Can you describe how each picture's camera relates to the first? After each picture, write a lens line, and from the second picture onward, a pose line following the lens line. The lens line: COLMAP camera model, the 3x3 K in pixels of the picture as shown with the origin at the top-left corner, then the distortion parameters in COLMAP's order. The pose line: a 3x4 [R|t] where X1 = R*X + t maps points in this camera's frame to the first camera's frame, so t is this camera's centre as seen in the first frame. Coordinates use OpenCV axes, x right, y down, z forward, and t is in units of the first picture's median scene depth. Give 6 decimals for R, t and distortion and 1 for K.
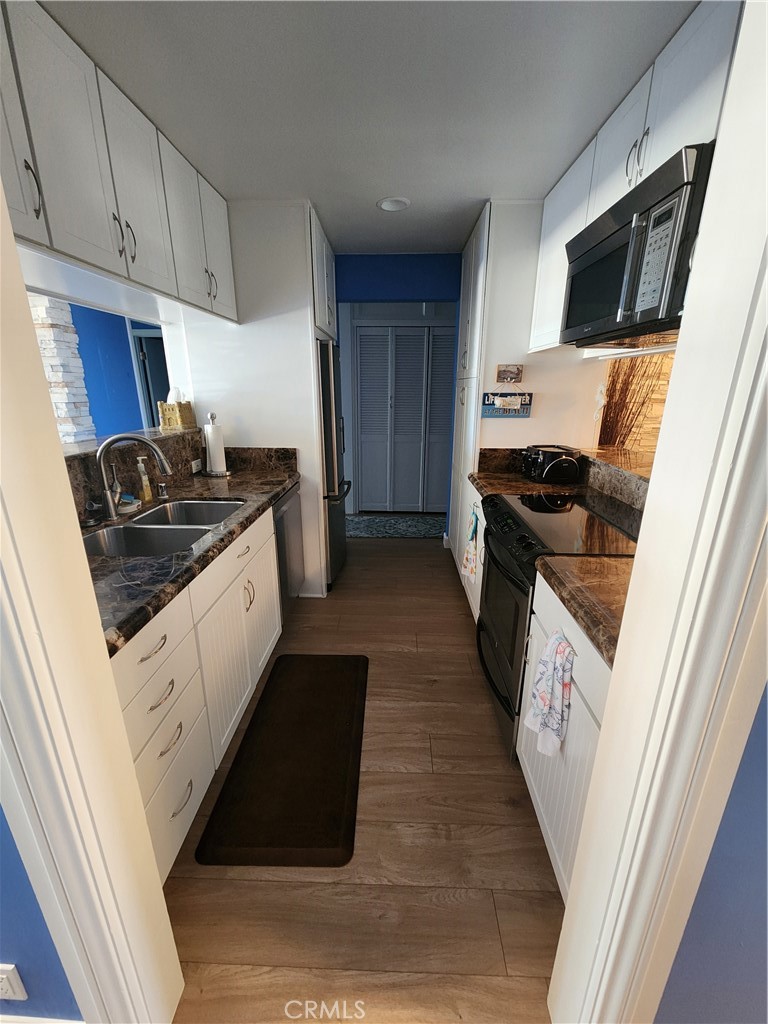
lens RADIAL K [[418.2, 0, 384.3], [0, 418.2, 514.7], [0, 0, 1]] dist [0.001708, -0.000053]
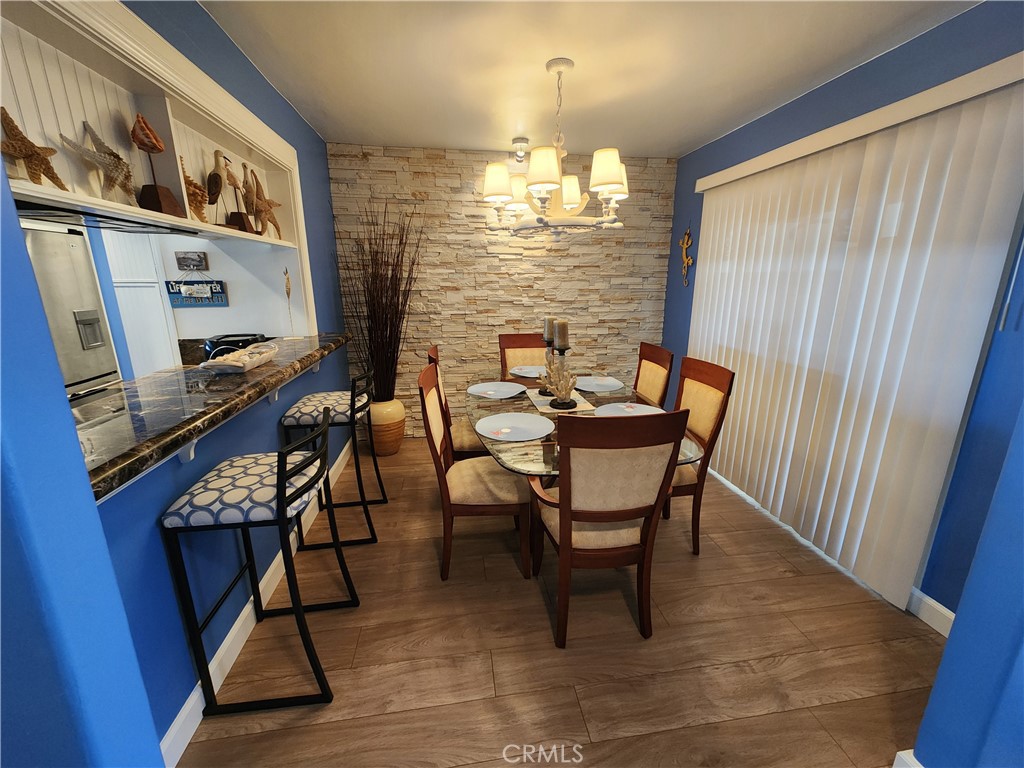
lens RADIAL K [[418.2, 0, 515.2], [0, 418.2, 382.3], [0, 0, 1]] dist [0.001708, -0.000053]
pose [[0.983093, -0.048078, 0.176681, 0.847260], [0.057991, 0.996994, -0.051377, 0.031861], [-0.173680, 0.060754, 0.982926, -0.053852]]
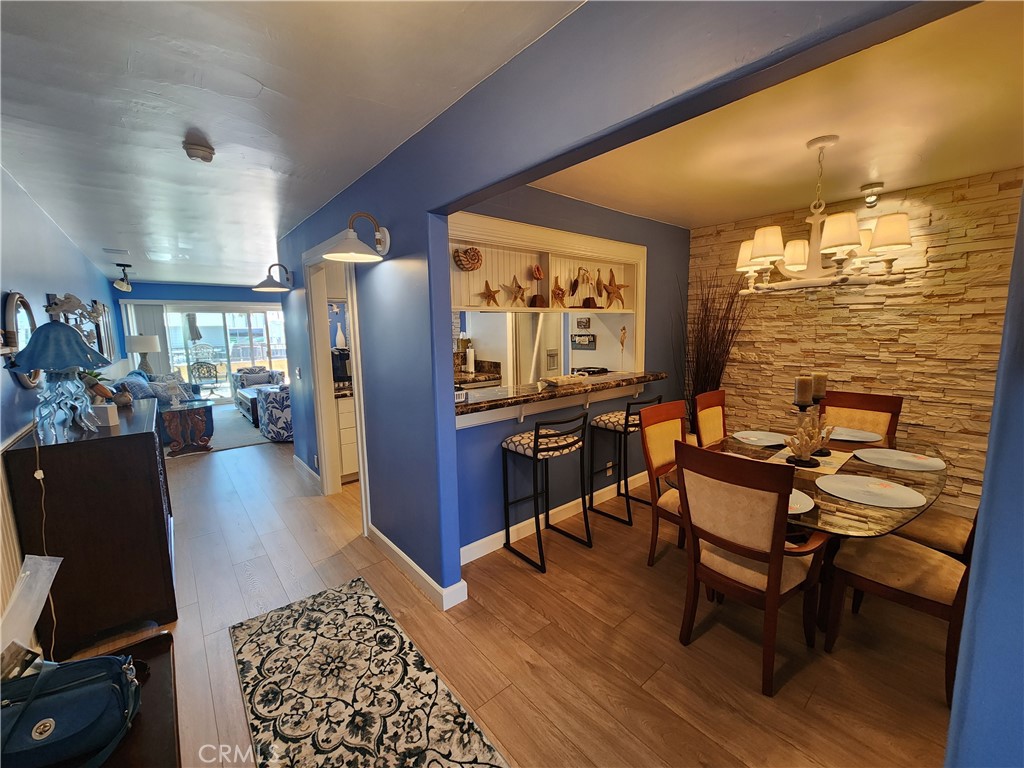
lens RADIAL K [[418.2, 0, 515.2], [0, 418.2, 382.3], [0, 0, 1]] dist [0.001708, -0.000053]
pose [[0.671696, 0.083591, -0.736095, 1.345814], [-0.201039, 0.976896, -0.072514, 0.060341], [0.713027, 0.196691, 0.672982, -0.242713]]
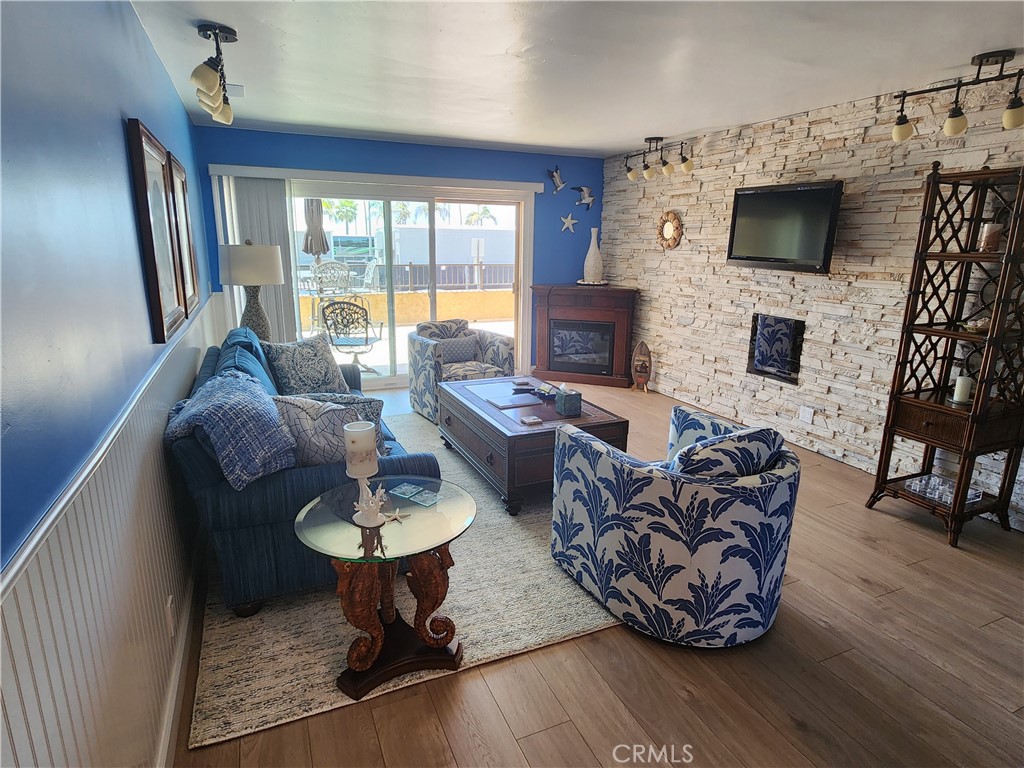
lens RADIAL K [[581.4, 0, 512.0], [0, 581.4, 384.0], [0, 0, 1]] dist [-0.000120, -0.000220]
pose [[0.431612, 0.216326, -0.875736, -0.492115], [-0.274702, 0.956229, 0.100821, 0.057304], [0.859215, 0.197050, 0.472145, -0.264172]]
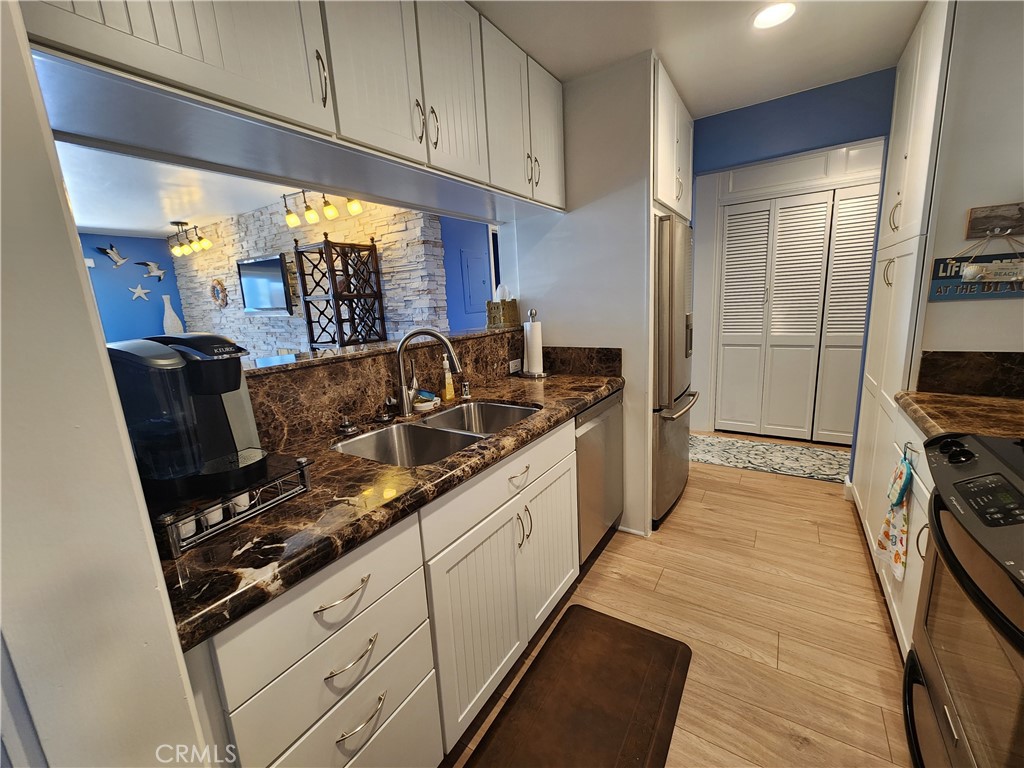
lens RADIAL K [[418.2, 0, 515.2], [0, 418.2, 382.3], [0, 0, 1]] dist [0.001708, -0.000053]
pose [[0.855487, 0.051070, -0.515299, 0.042607], [-0.097011, 0.993312, -0.062610, -0.021494], [0.508656, 0.103551, 0.854720, 0.205735]]
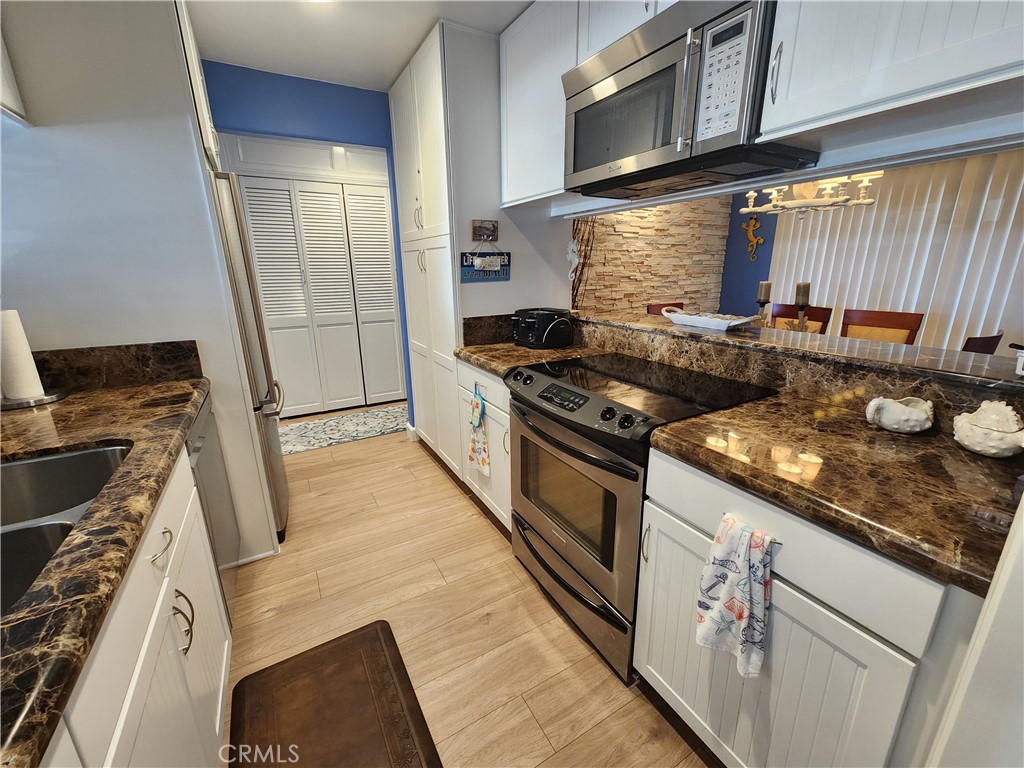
lens RADIAL K [[418.2, 0, 515.2], [0, 418.2, 382.3], [0, 0, 1]] dist [0.001708, -0.000053]
pose [[0.848620, -0.154344, 0.505987, -0.139890], [0.169124, 0.985449, 0.016950, -0.027924], [-0.501240, 0.071190, 0.862375, 0.235675]]
